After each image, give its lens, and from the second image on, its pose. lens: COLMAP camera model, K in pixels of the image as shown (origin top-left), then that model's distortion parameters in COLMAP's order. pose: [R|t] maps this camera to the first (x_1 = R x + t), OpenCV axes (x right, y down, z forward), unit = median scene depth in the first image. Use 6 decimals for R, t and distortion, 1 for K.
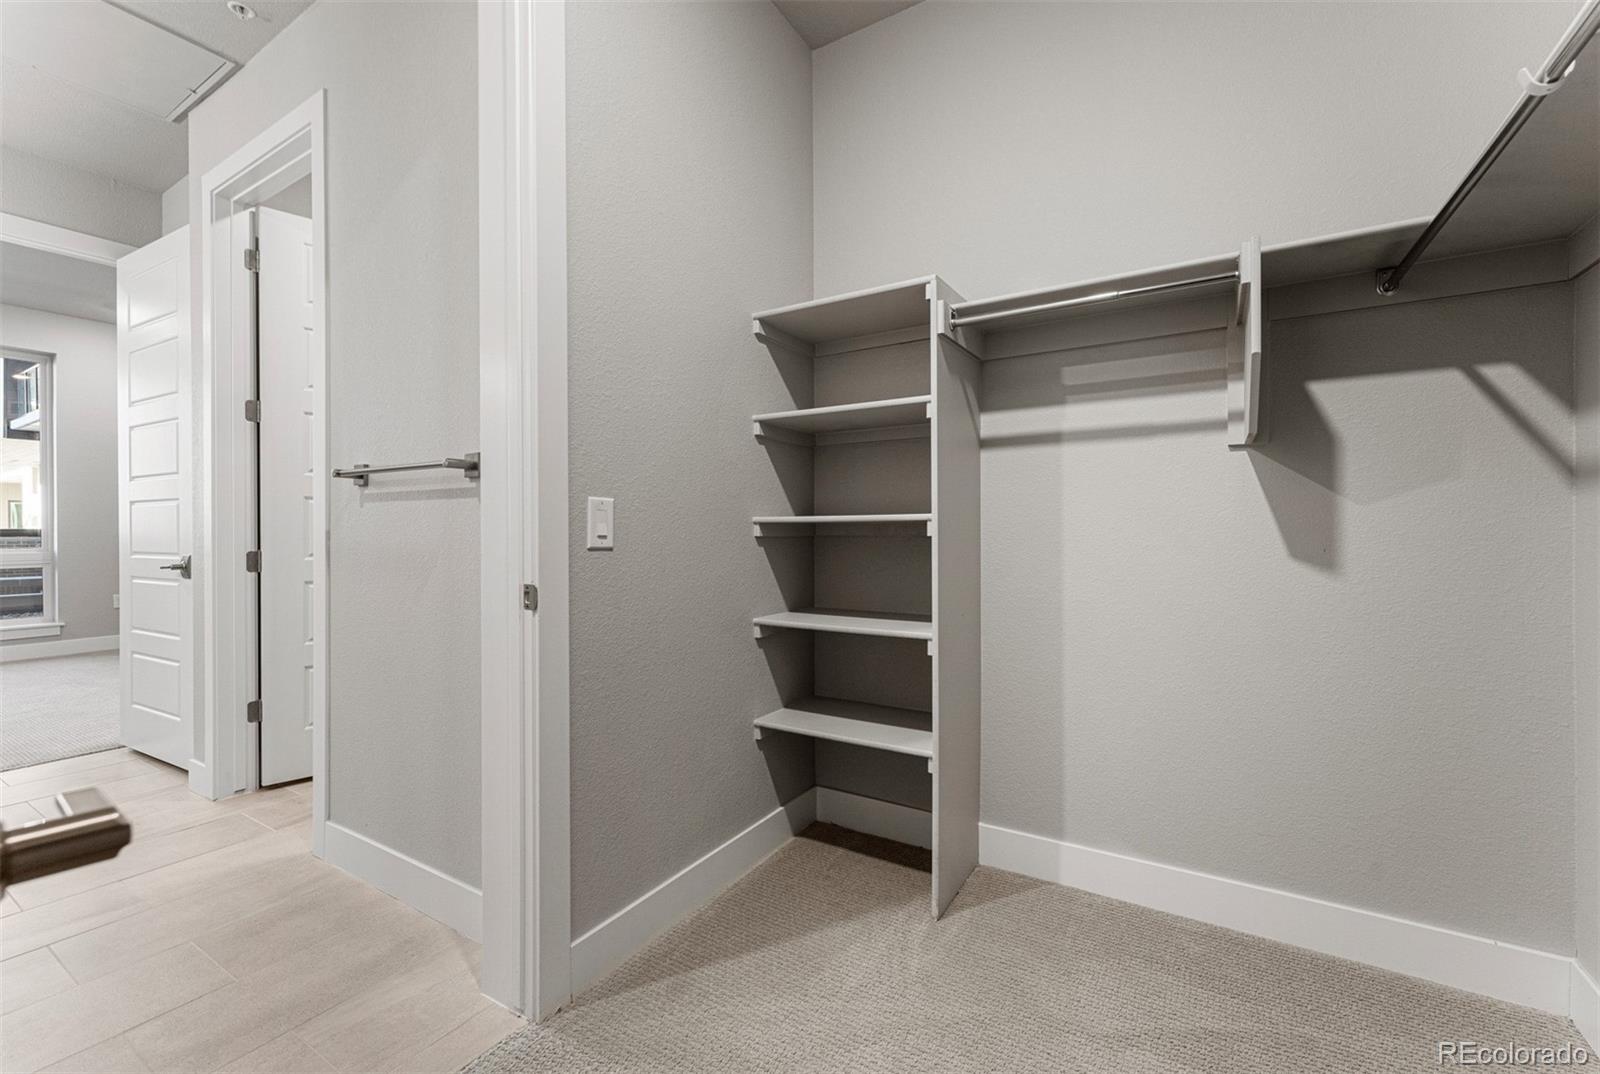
lens RADIAL K [[636.4, 0, 800.0], [0, 636.4, 537.0], [0, 0, 1]] dist [-0.000095, -0.000062]
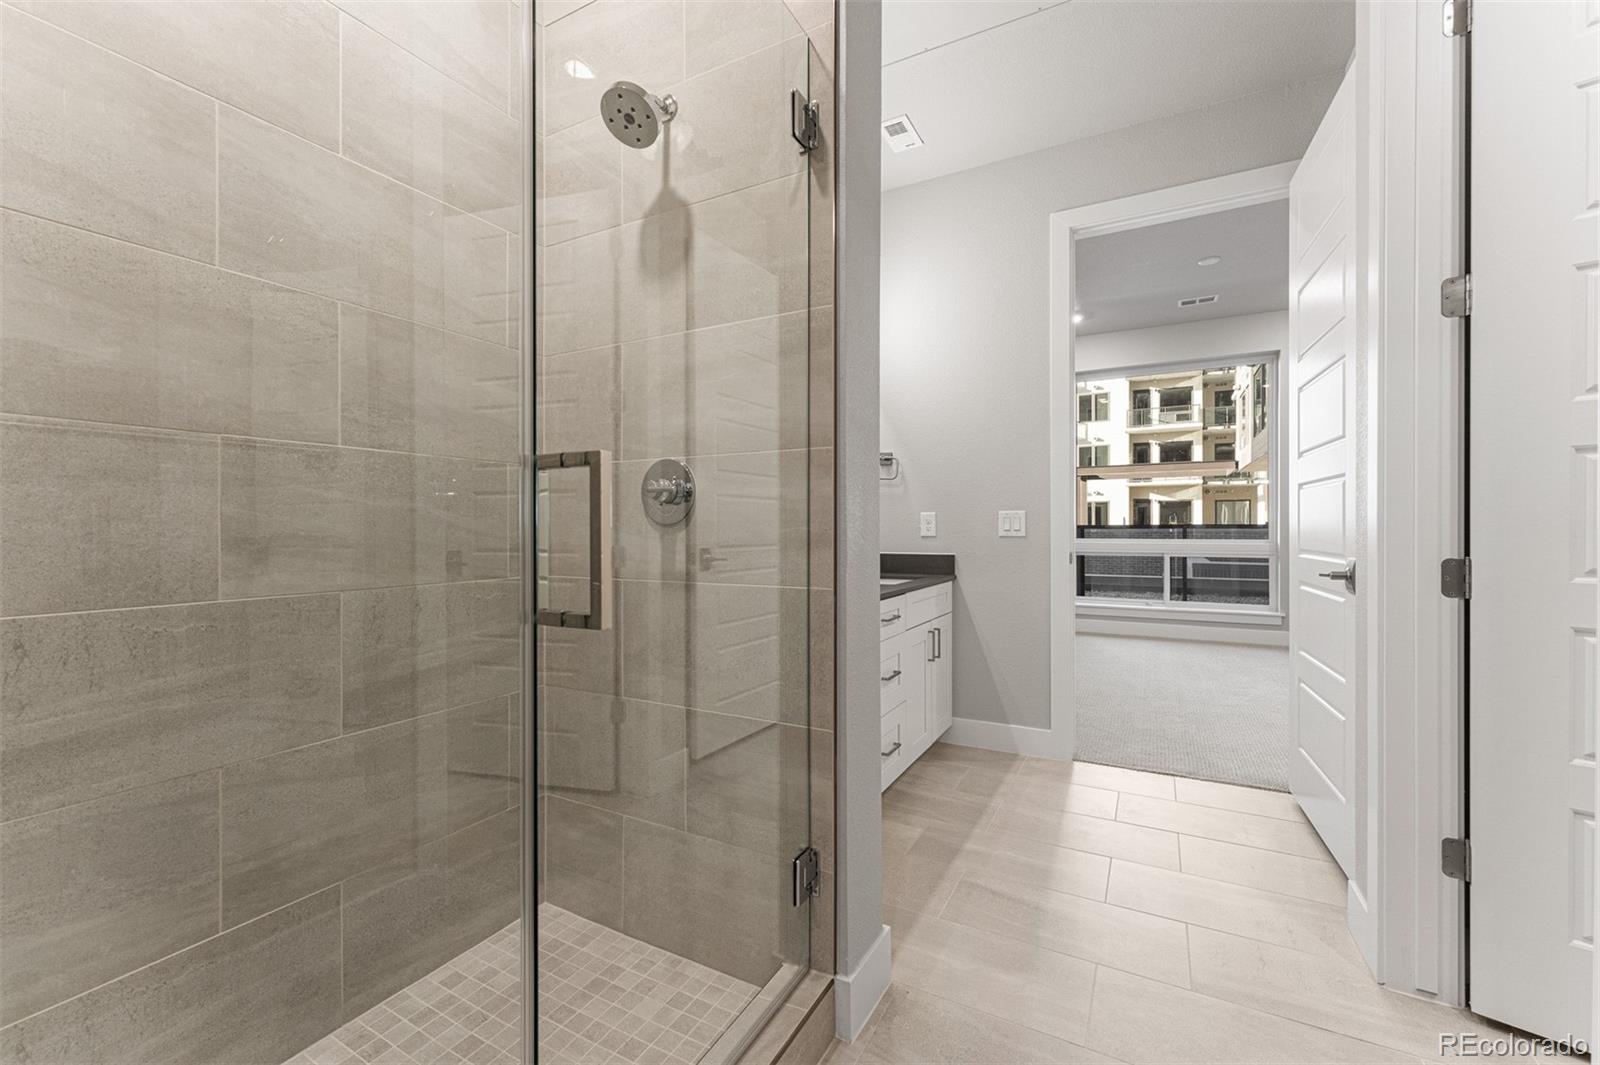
lens RADIAL K [[657.0, 0, 793.7], [0, 657.0, 528.4], [0, 0, 1]] dist [0.000676, 0.000244]
pose [[0.066923, -0.000695, -0.997758, -0.298590], [-0.005588, 0.999984, -0.001071, -0.000629], [0.997743, 0.005647, 0.066918, 0.354035]]
